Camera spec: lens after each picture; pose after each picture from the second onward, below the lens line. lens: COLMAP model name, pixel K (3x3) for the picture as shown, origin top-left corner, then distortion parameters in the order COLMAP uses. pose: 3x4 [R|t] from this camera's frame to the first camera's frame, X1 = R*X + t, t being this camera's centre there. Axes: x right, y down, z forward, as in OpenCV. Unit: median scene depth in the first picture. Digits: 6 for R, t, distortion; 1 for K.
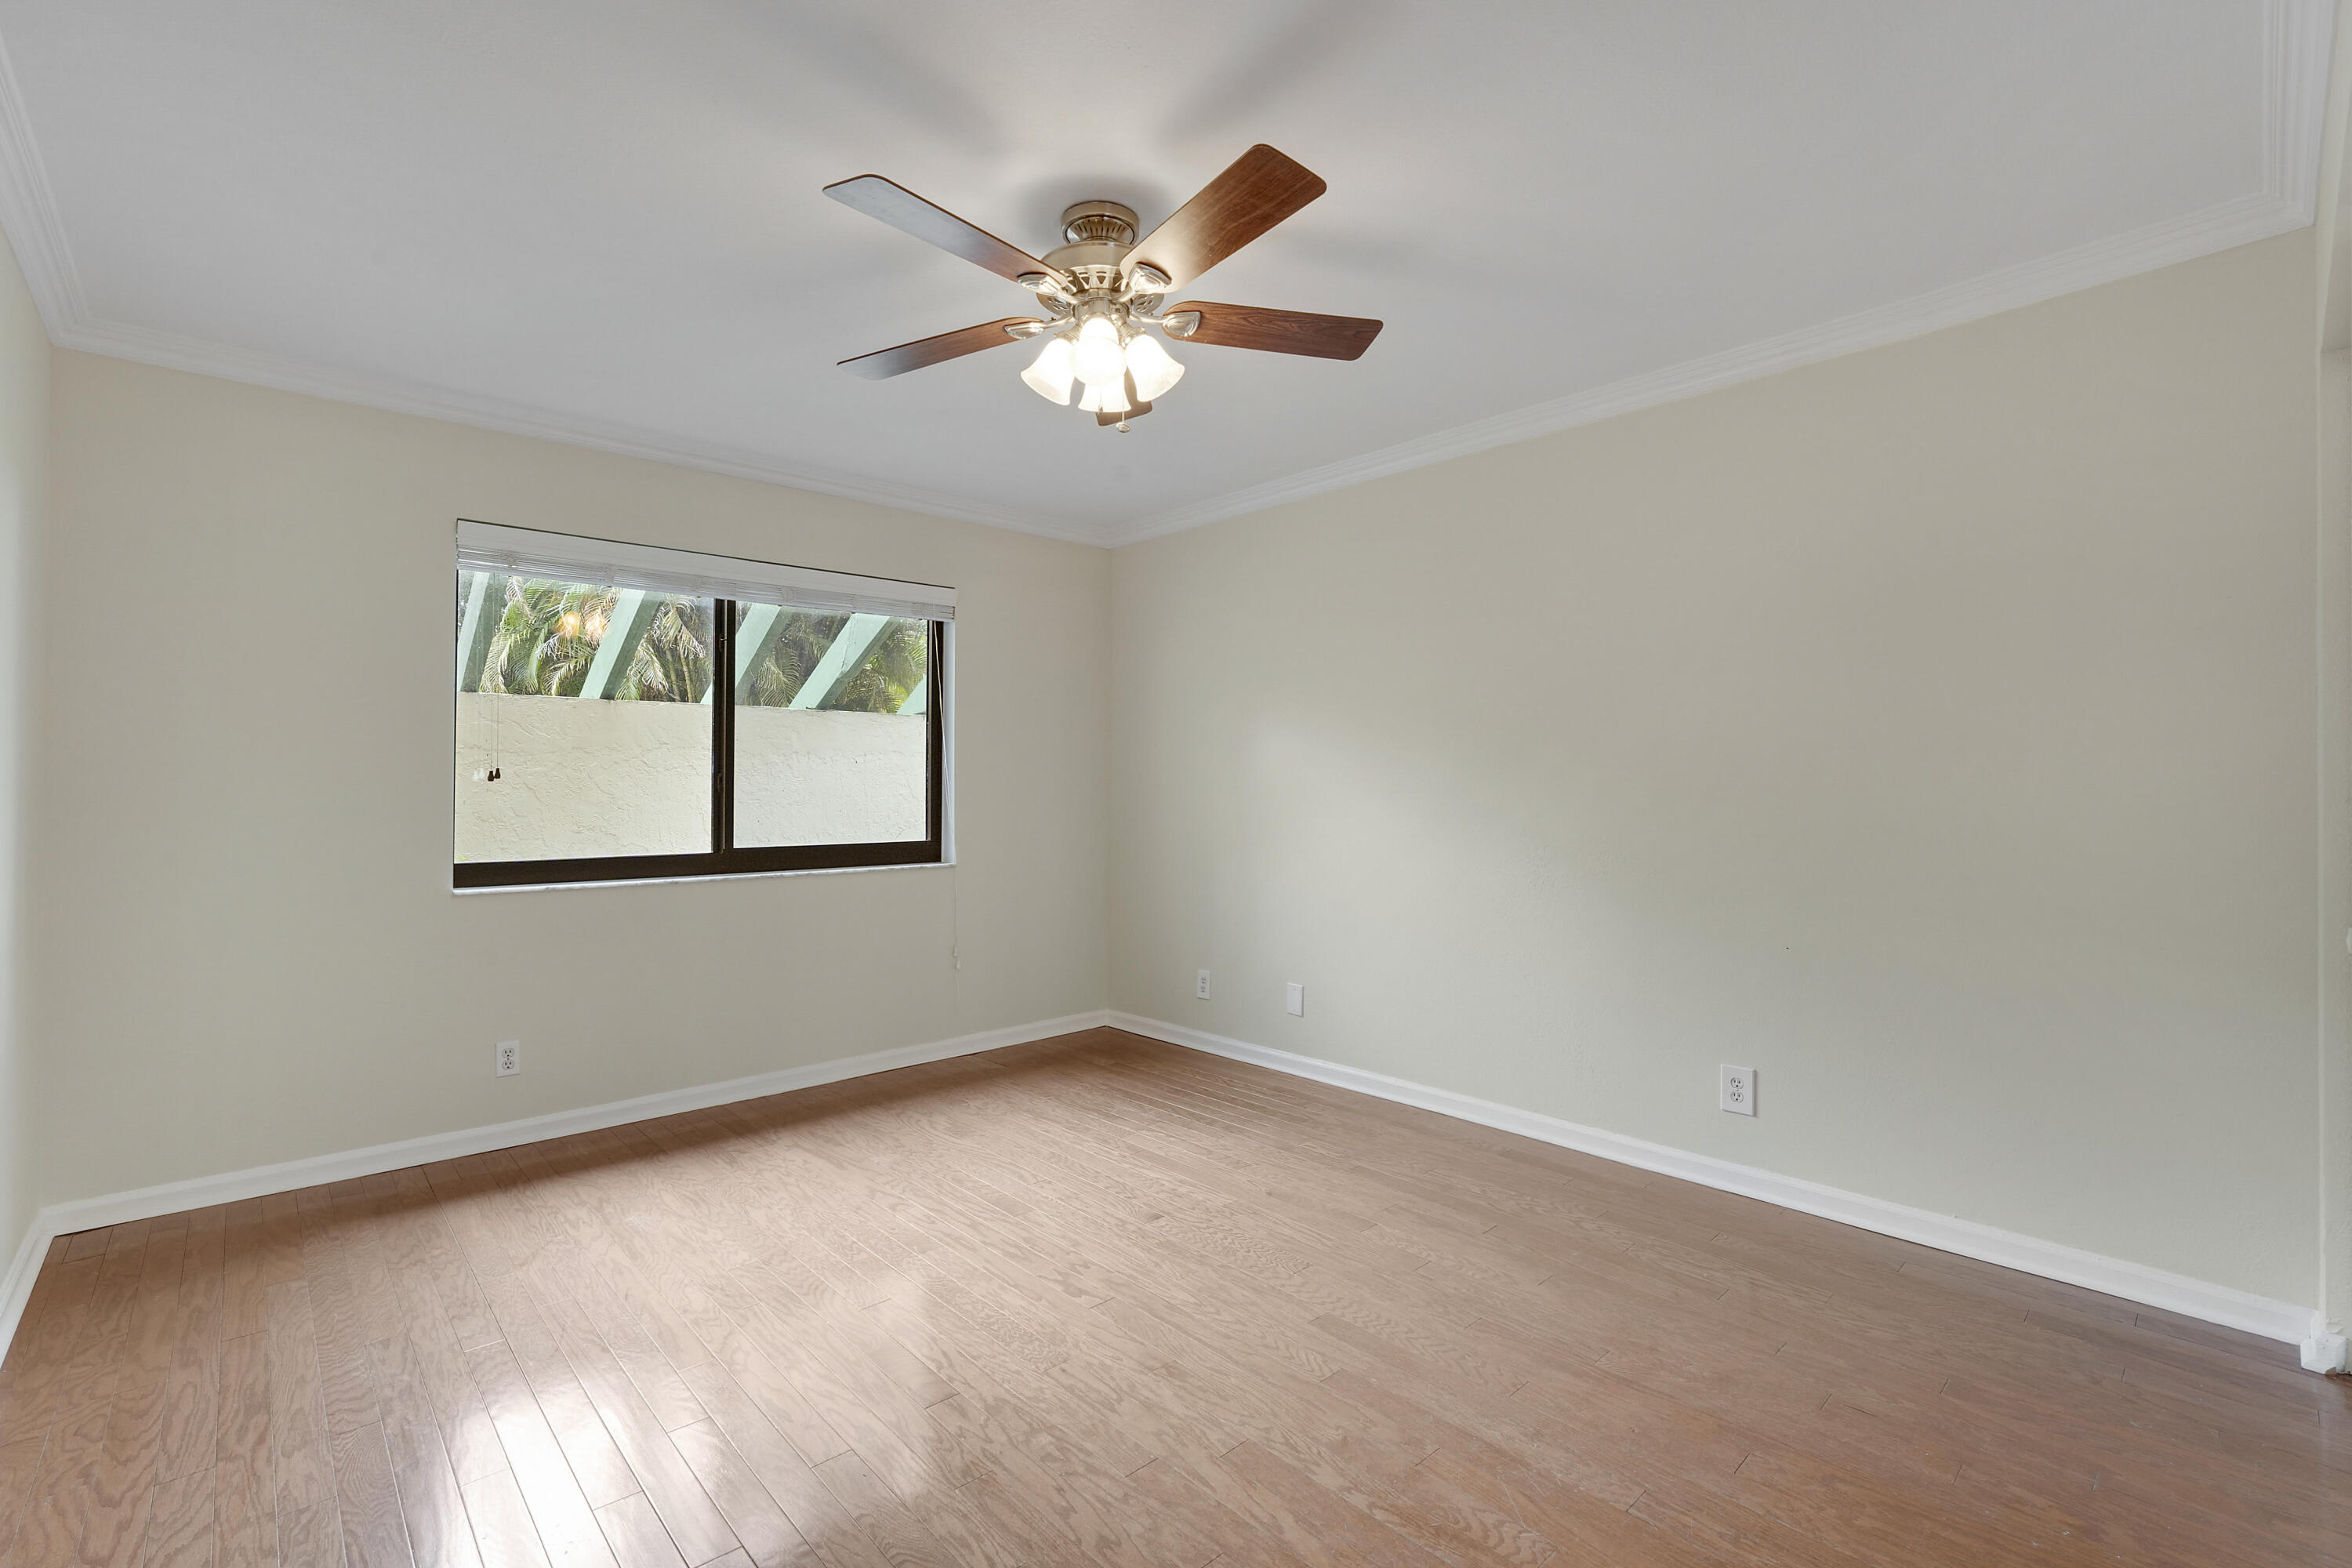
lens RADIAL K [[1046.1, 0, 1176.0], [0, 1046.1, 784.0], [0, 0, 1]] dist [-0.002020, -0.000494]
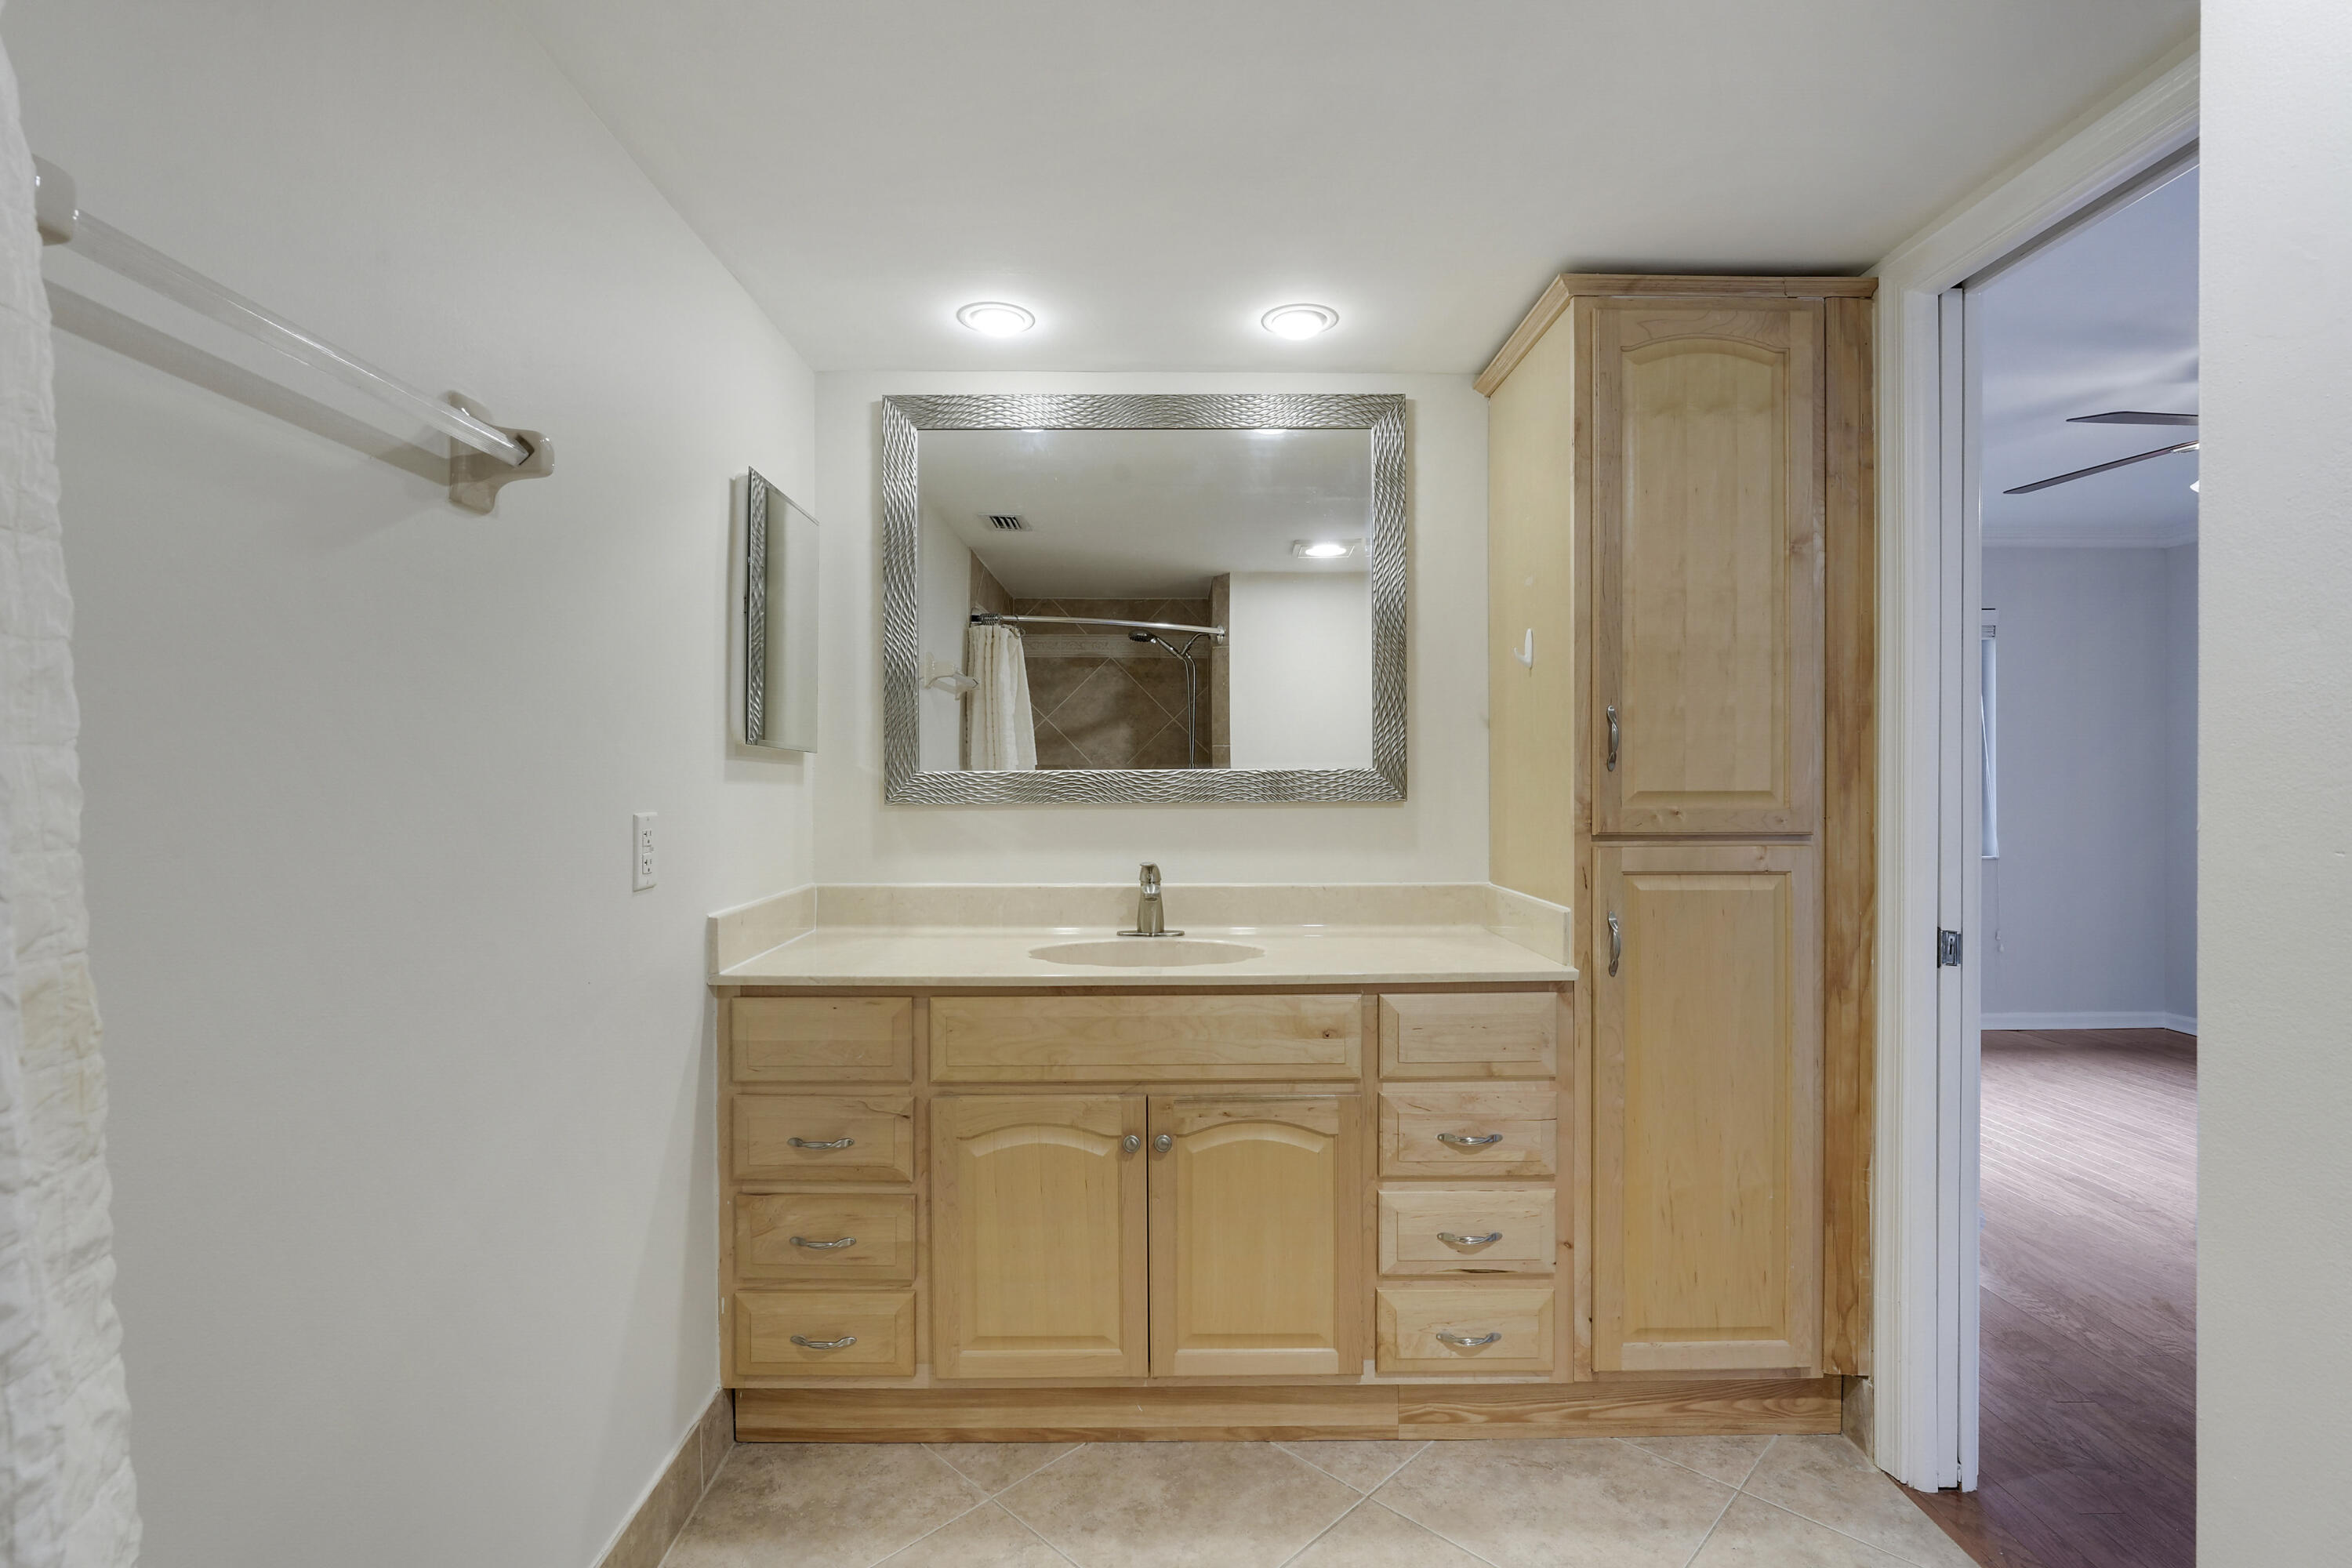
lens RADIAL K [[1046.1, 0, 1176.0], [0, 1046.1, 784.0], [0, 0, 1]] dist [-0.002020, -0.000494]
pose [[0.741876, -0.003652, -0.670527, -0.110737], [0.002431, 0.999993, -0.002757, -0.001375], [0.670533, 0.000415, 0.741880, -0.423874]]
